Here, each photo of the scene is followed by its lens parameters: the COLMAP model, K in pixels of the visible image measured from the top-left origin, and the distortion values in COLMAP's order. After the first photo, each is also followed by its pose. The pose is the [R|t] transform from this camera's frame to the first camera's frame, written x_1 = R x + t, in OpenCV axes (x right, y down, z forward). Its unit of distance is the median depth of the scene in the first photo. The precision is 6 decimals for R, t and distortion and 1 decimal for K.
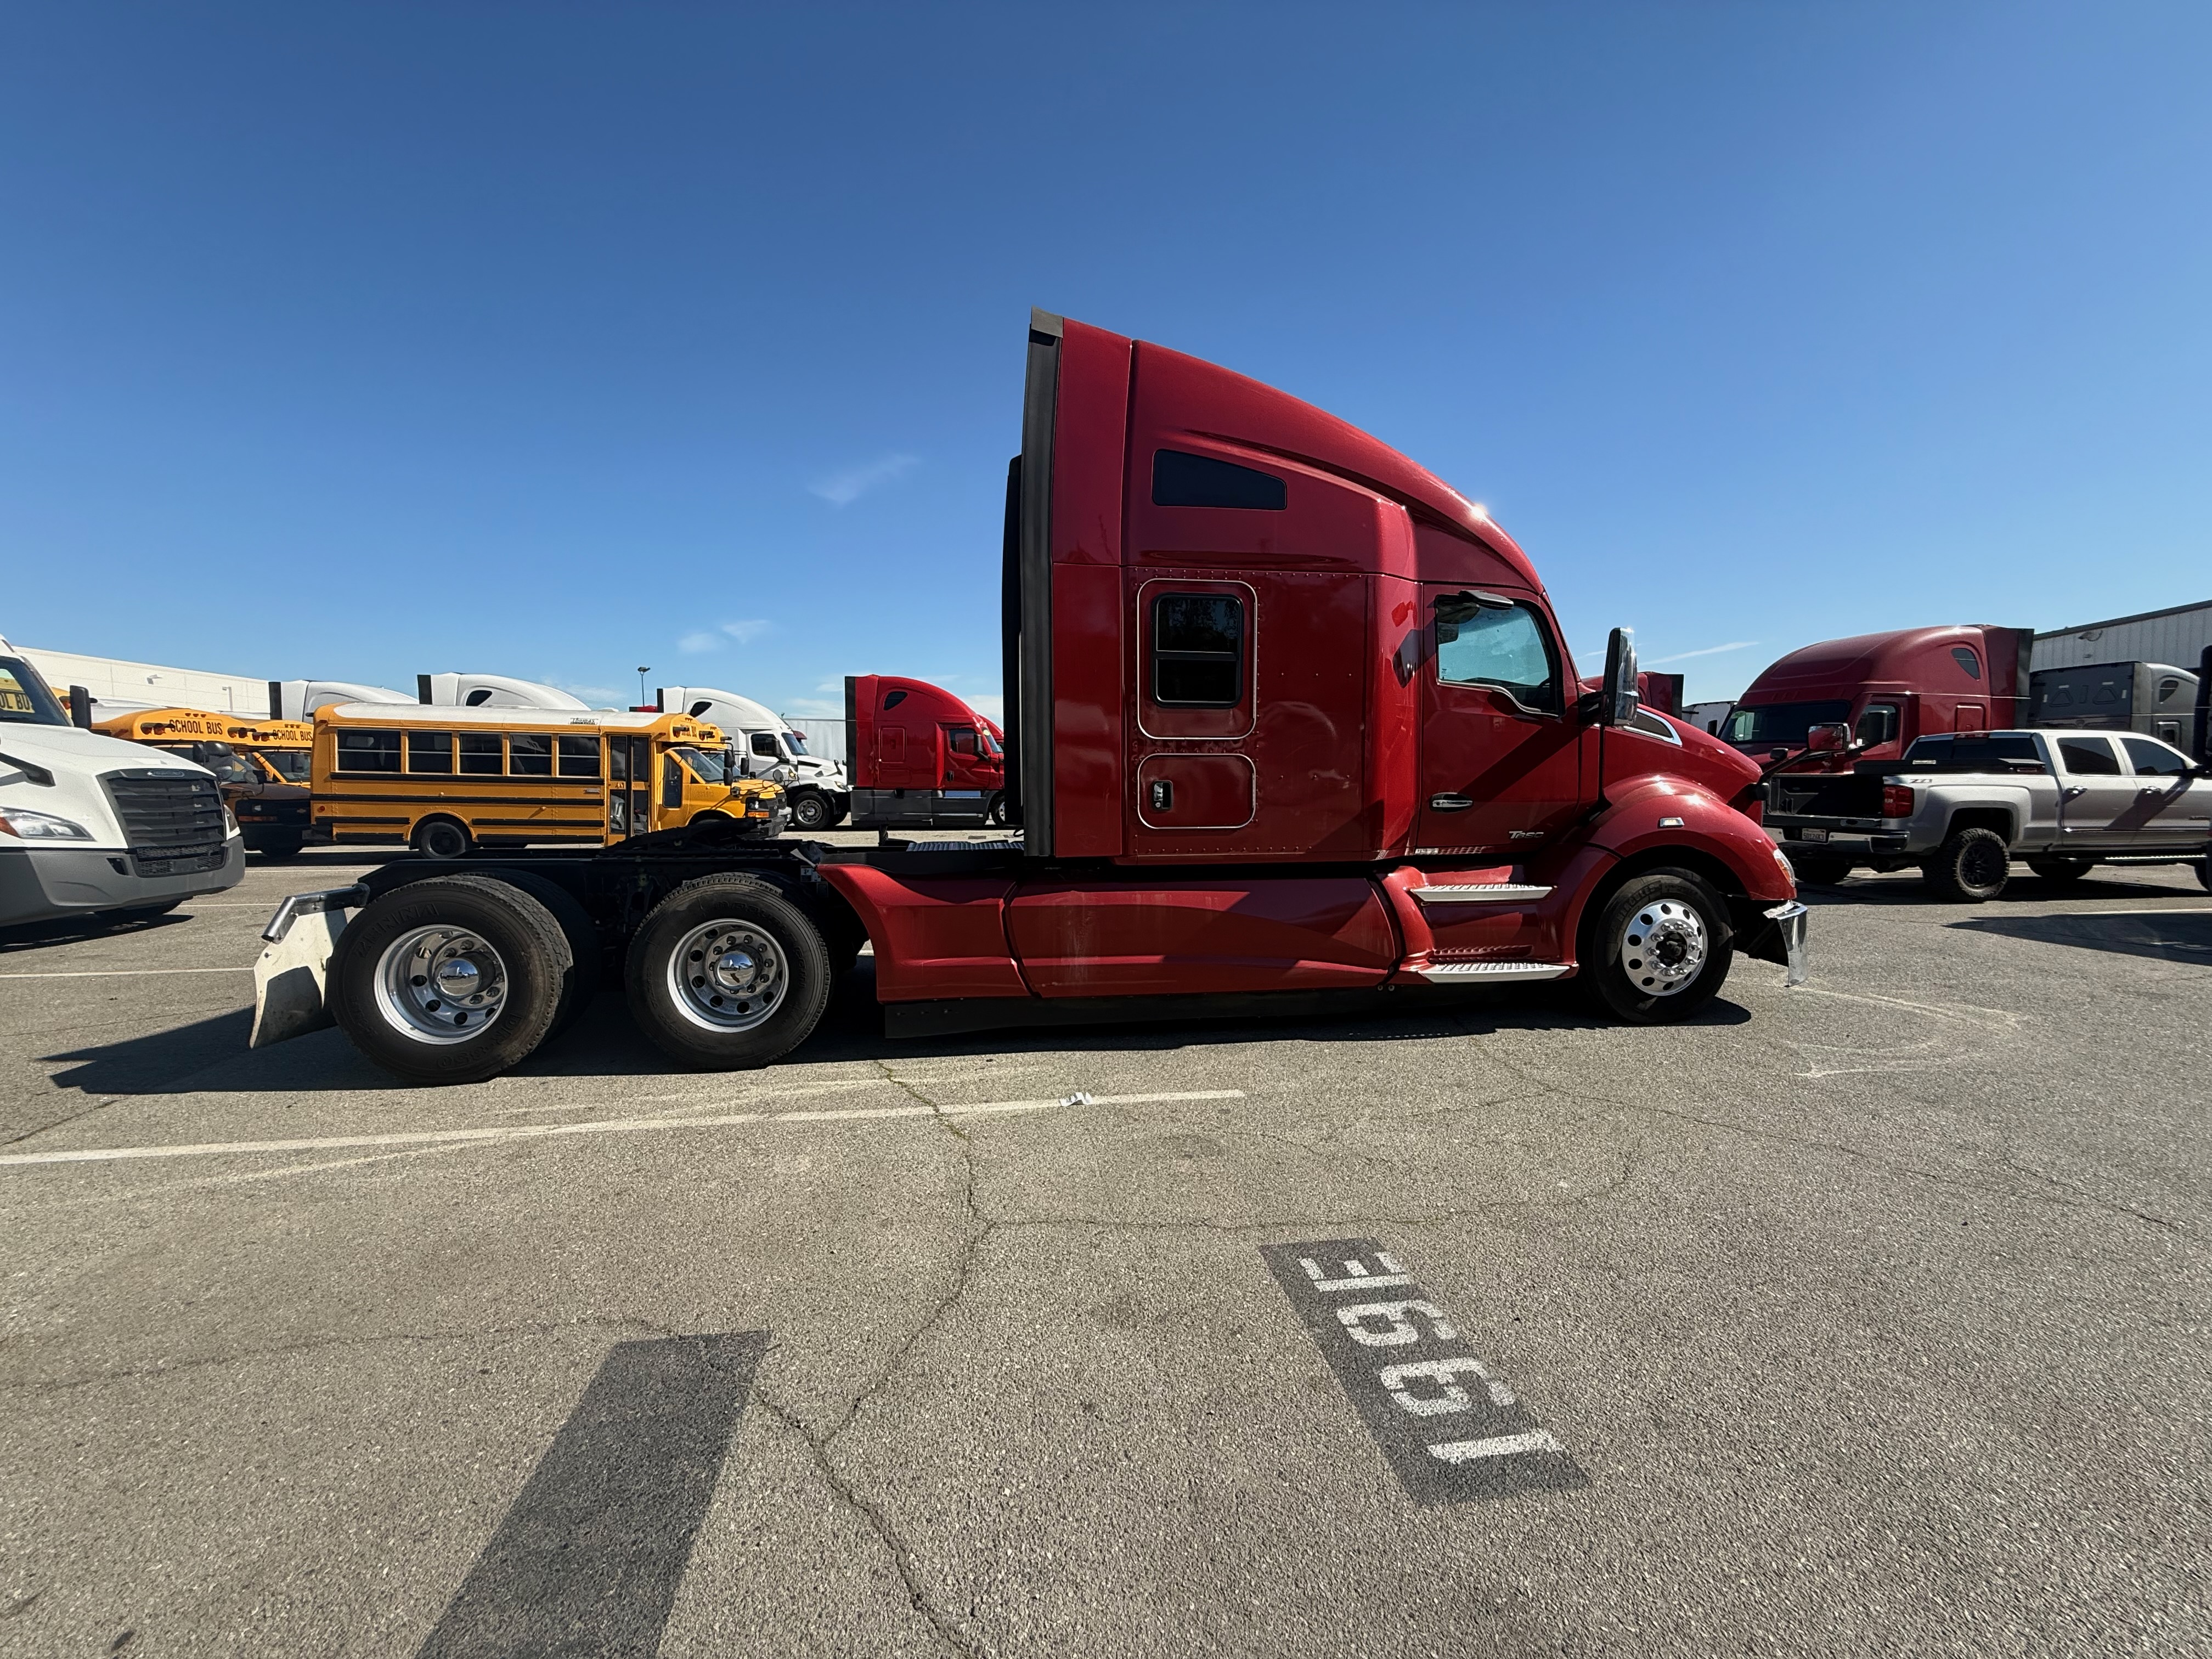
lens RADIAL K [[882.7, 0, 1099.4], [0, 882.7, 825.5], [0, 0, 1]] dist [-0.000037, -0.000030]
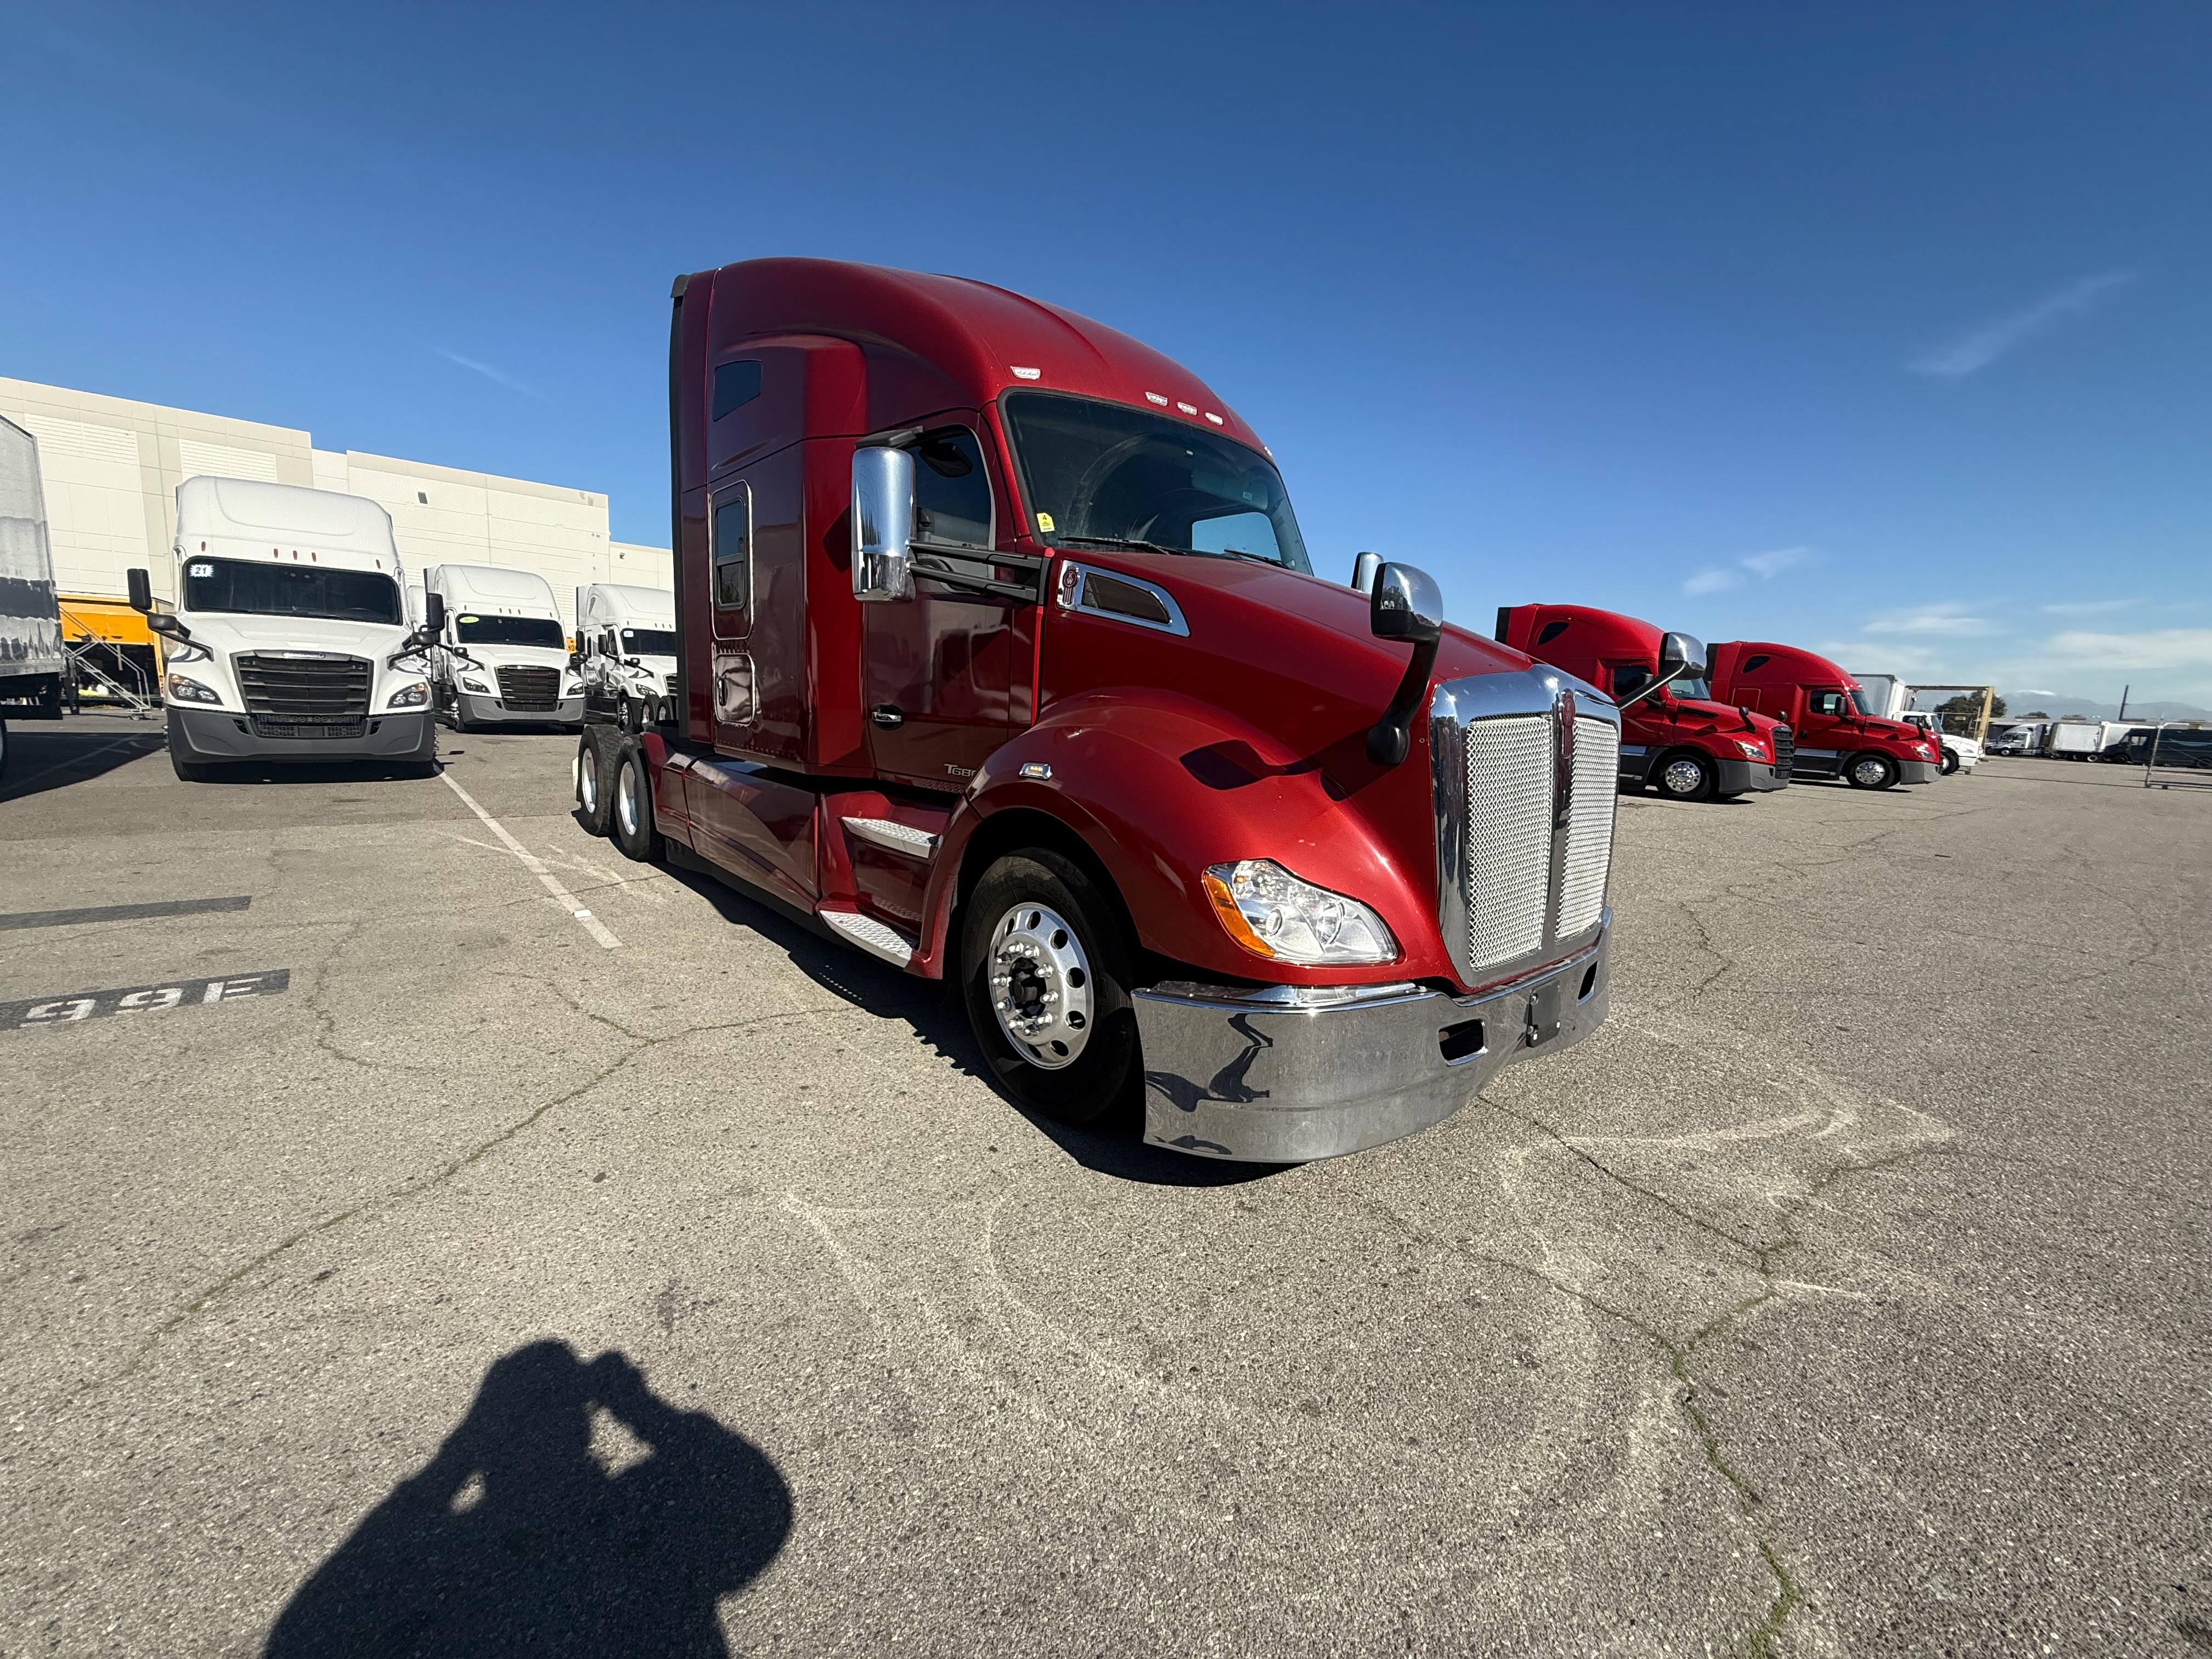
lens RADIAL K [[882.7, 0, 1099.4], [0, 882.7, 825.5], [0, 0, 1]] dist [-0.000037, -0.000030]
pose [[0.535092, 0.147941, -0.831739, 0.436670], [-0.099470, 0.988732, 0.111872, -0.014075], [0.838917, 0.022871, 0.543778, 0.273912]]
